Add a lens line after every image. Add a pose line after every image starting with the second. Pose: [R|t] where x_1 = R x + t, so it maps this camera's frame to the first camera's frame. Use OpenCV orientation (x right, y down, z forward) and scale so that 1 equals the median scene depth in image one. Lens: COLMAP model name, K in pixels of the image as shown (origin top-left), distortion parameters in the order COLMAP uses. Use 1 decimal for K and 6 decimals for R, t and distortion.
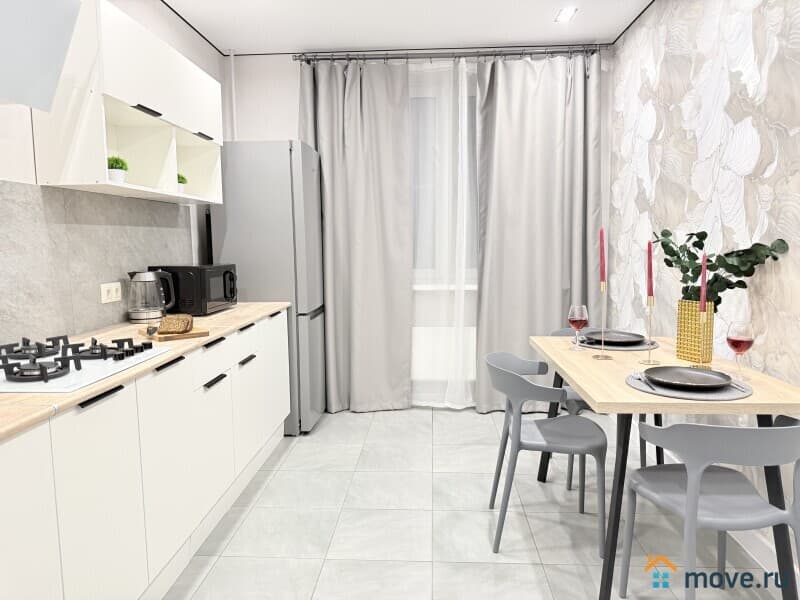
lens RADIAL K [[569.2, 0, 398.0], [0, 569.2, 303.1], [0, 0, 1]] dist [0.079337, -0.126737]
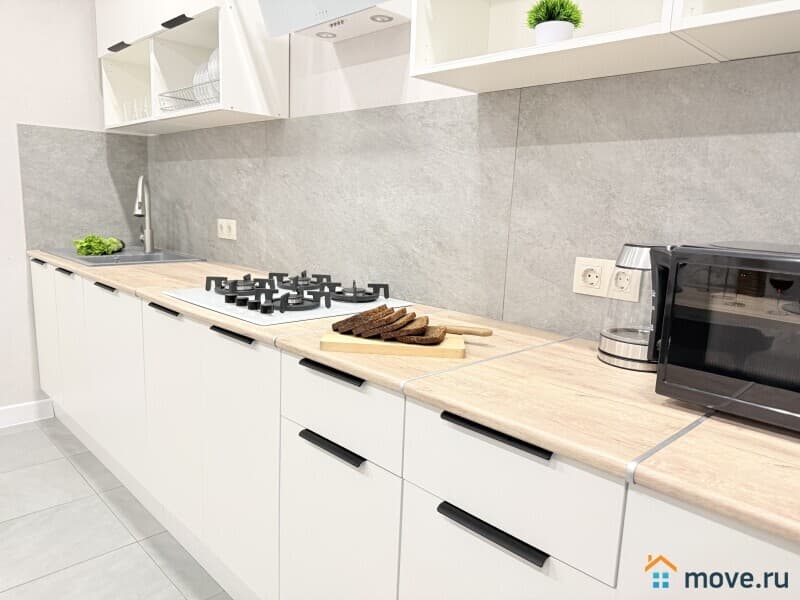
lens RADIAL K [[569.2, 0, 398.0], [0, 569.2, 303.1], [0, 0, 1]] dist [0.079337, -0.126737]
pose [[-0.674378, 0.117402, -0.728993, -0.009619], [-0.109977, 0.960296, 0.256391, -0.105284], [0.730150, 0.253077, -0.634691, 1.180310]]
